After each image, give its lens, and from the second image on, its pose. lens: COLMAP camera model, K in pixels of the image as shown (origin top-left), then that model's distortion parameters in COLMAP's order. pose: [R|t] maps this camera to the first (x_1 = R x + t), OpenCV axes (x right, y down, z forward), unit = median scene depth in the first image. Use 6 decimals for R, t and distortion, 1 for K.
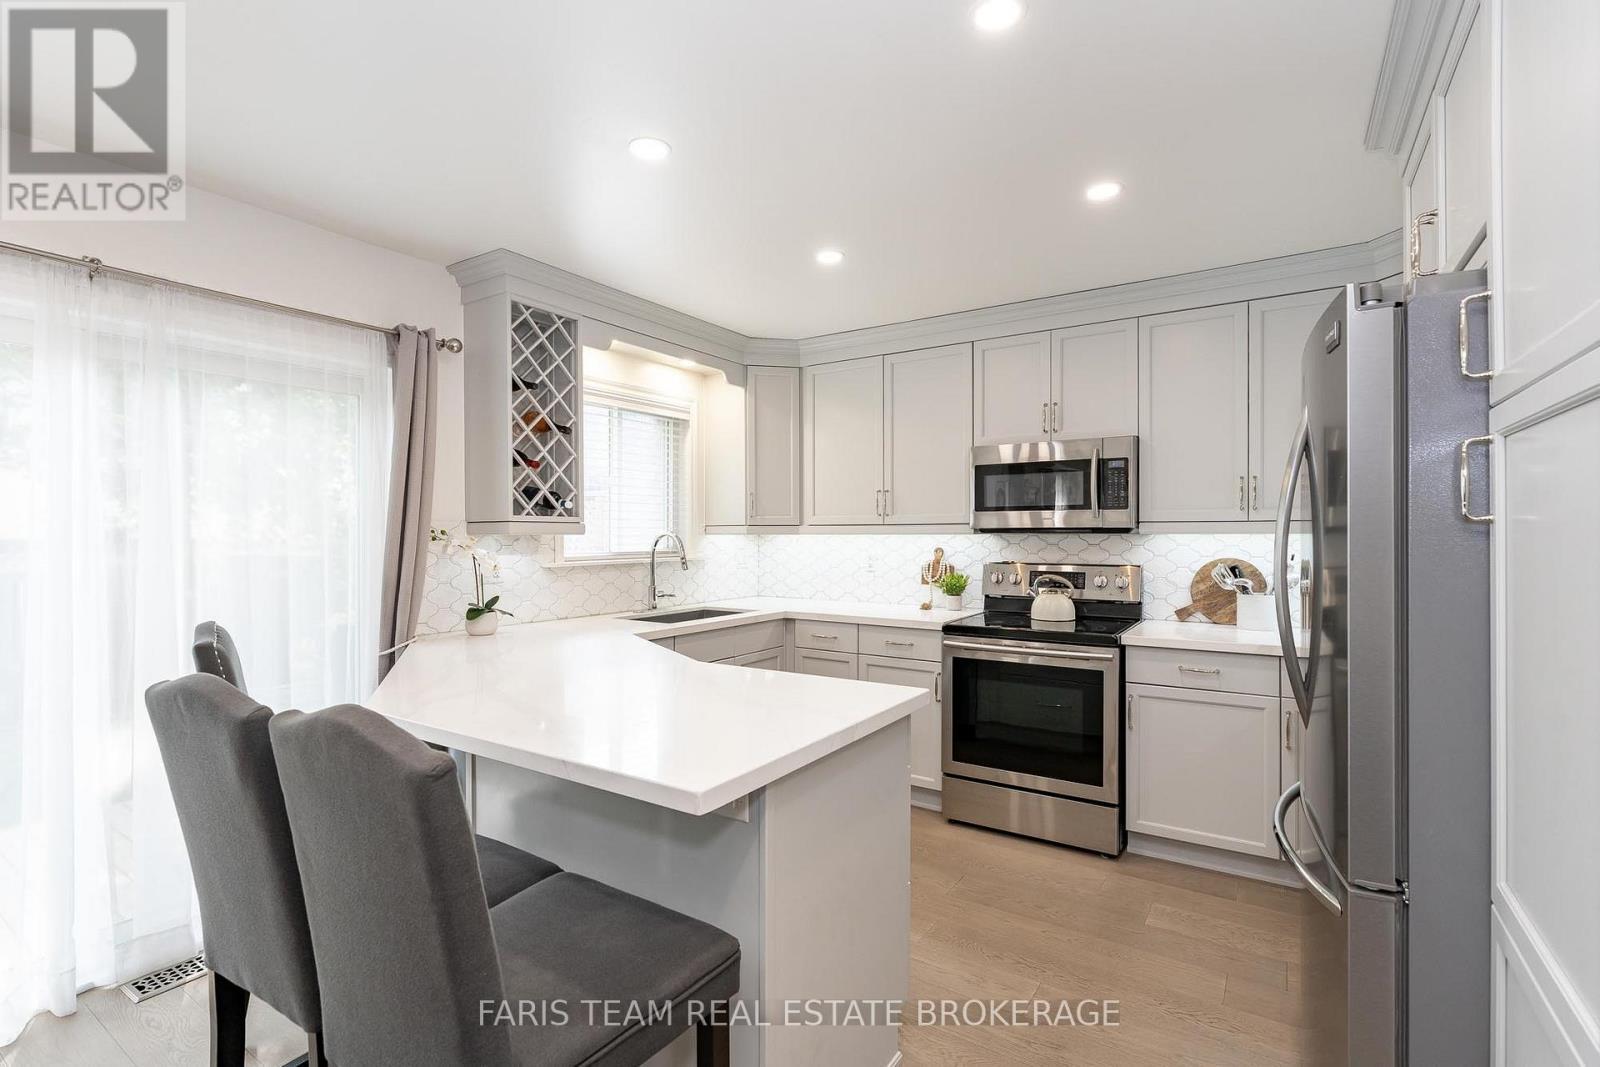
lens RADIAL K [[747.6, 0, 829.6], [0, 747.6, 546.7], [0, 0, 1]] dist [-0.004132, 0.001821]
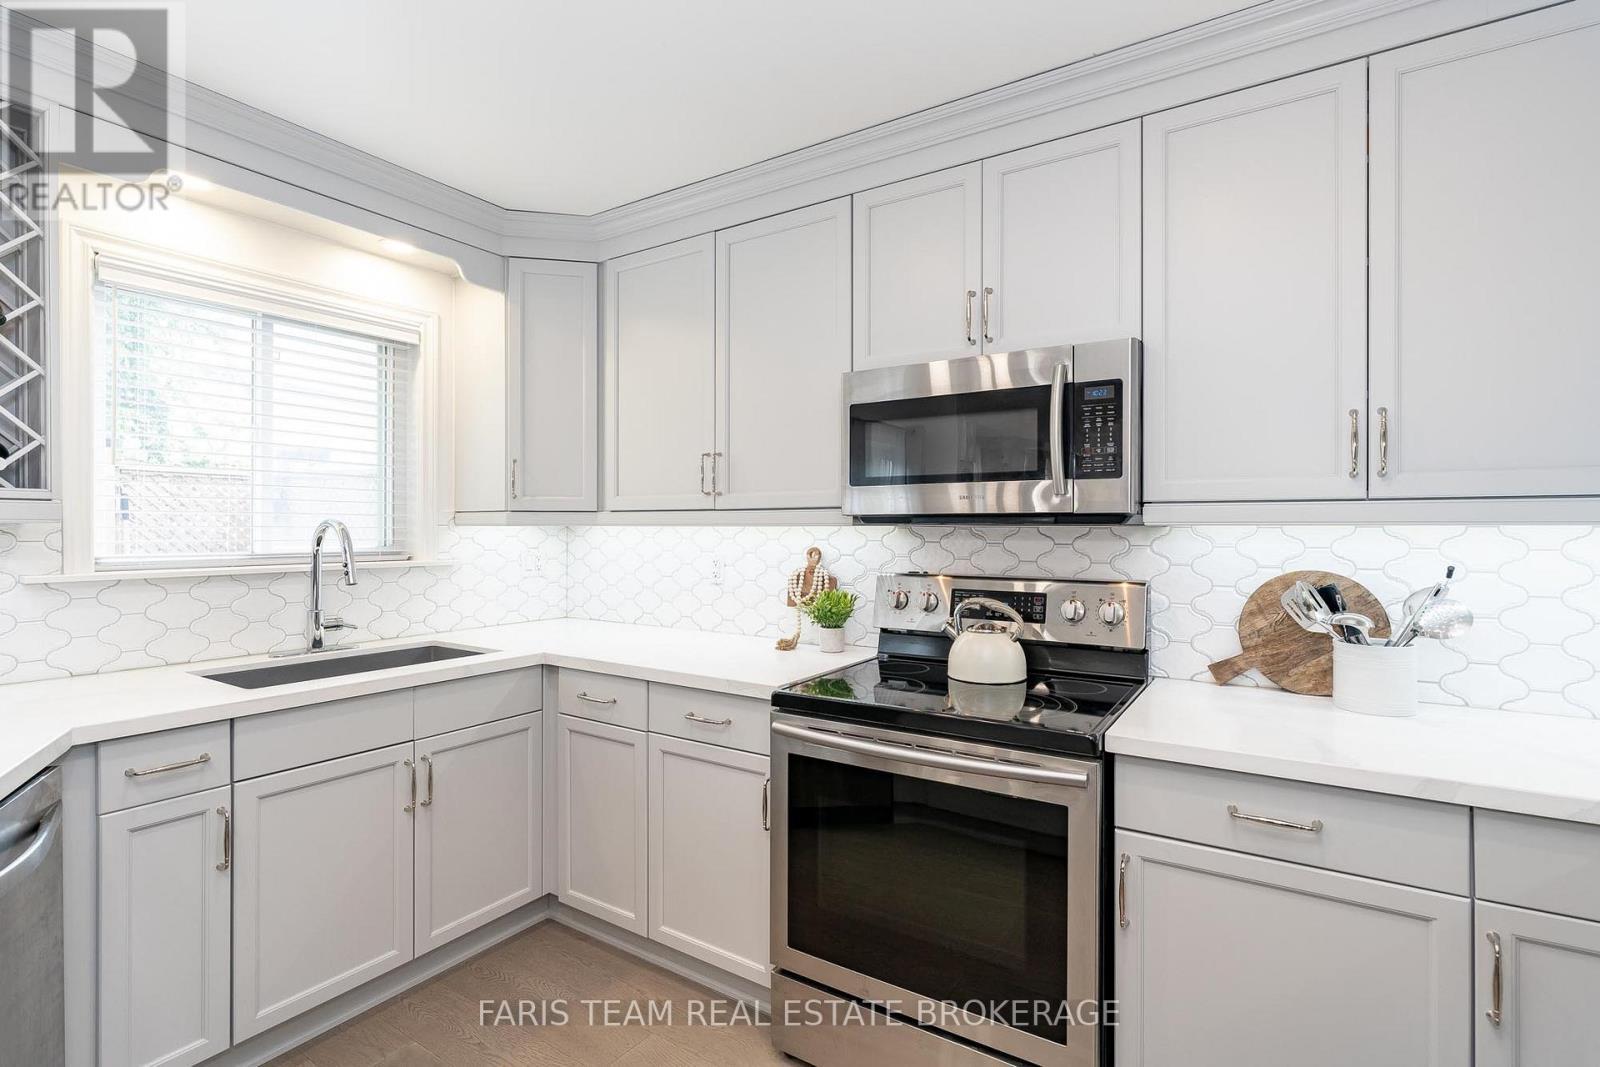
lens RADIAL K [[747.6, 0, 798.0], [0, 747.6, 539.0], [0, 0, 1]] dist [-0.004132, 0.001821]
pose [[0.999240, 0.003730, -0.038810, 0.181135], [-0.003881, 0.999985, -0.003828, -0.004151], [0.038795, 0.003975, 0.999239, 0.438842]]
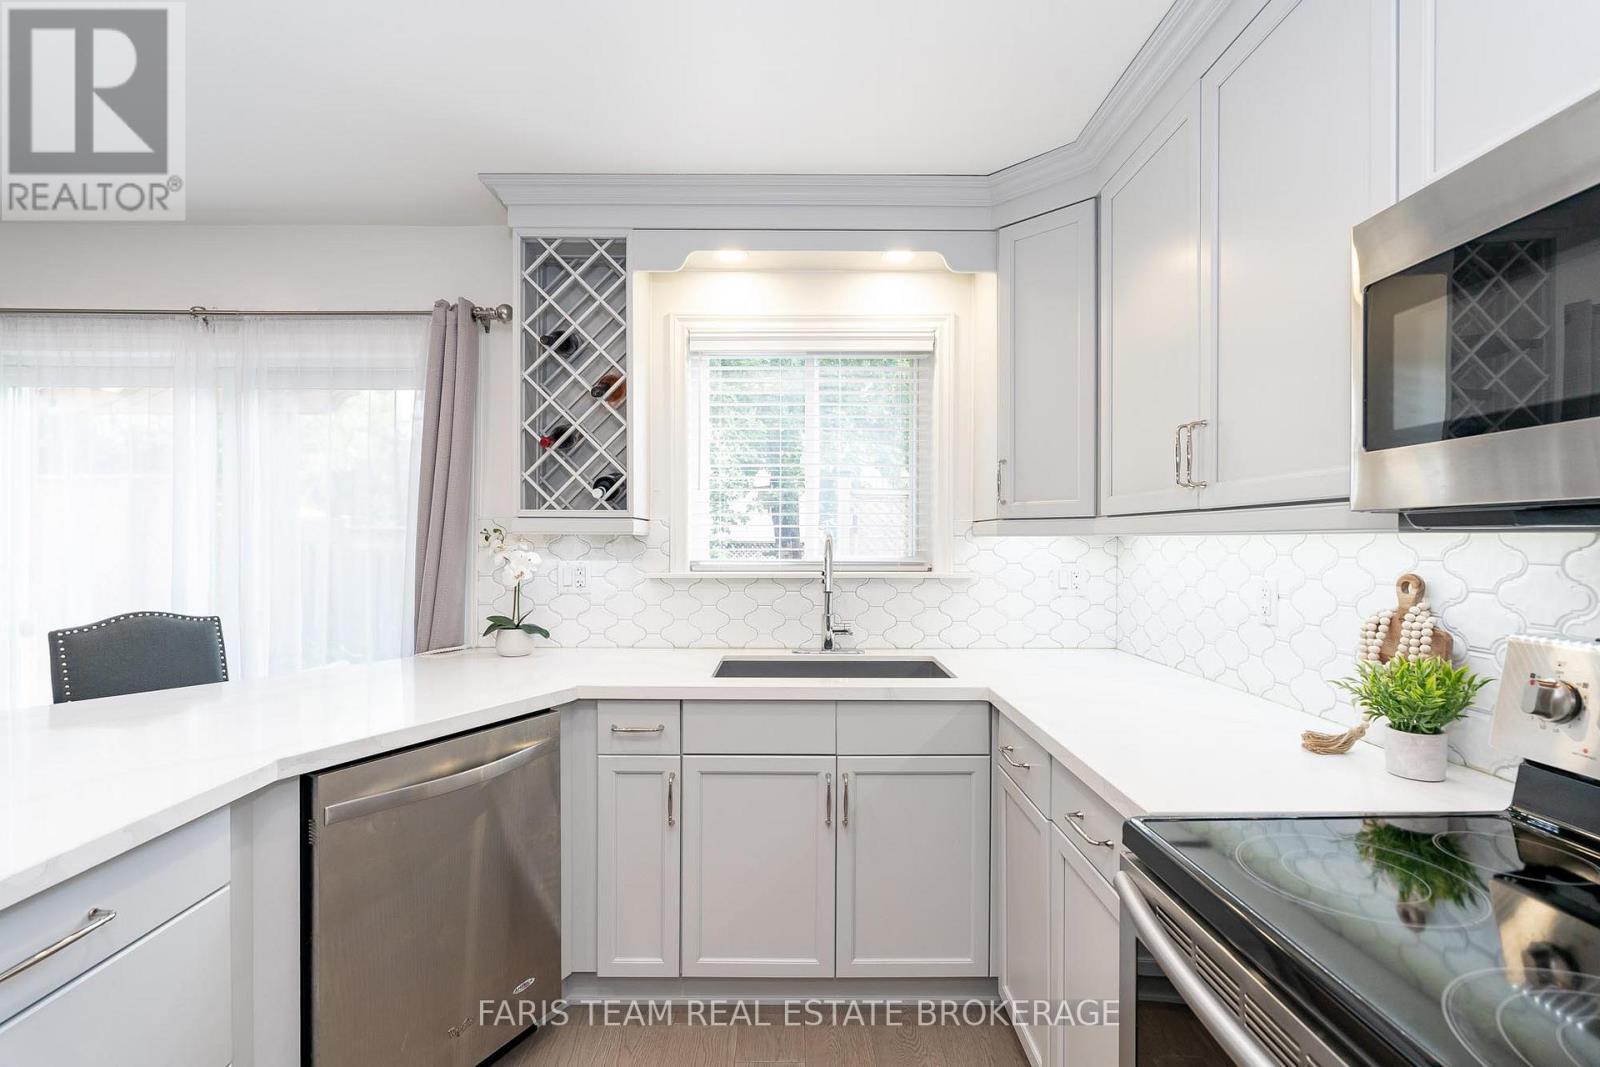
lens RADIAL K [[747.6, 0, 811.1], [0, 747.6, 546.4], [0, 0, 1]] dist [-0.004132, 0.001821]
pose [[0.523778, 0.011271, -0.851780, 0.328577], [-0.018134, 0.999833, 0.002079, -0.008227], [0.851662, 0.014357, 0.523895, 0.682472]]
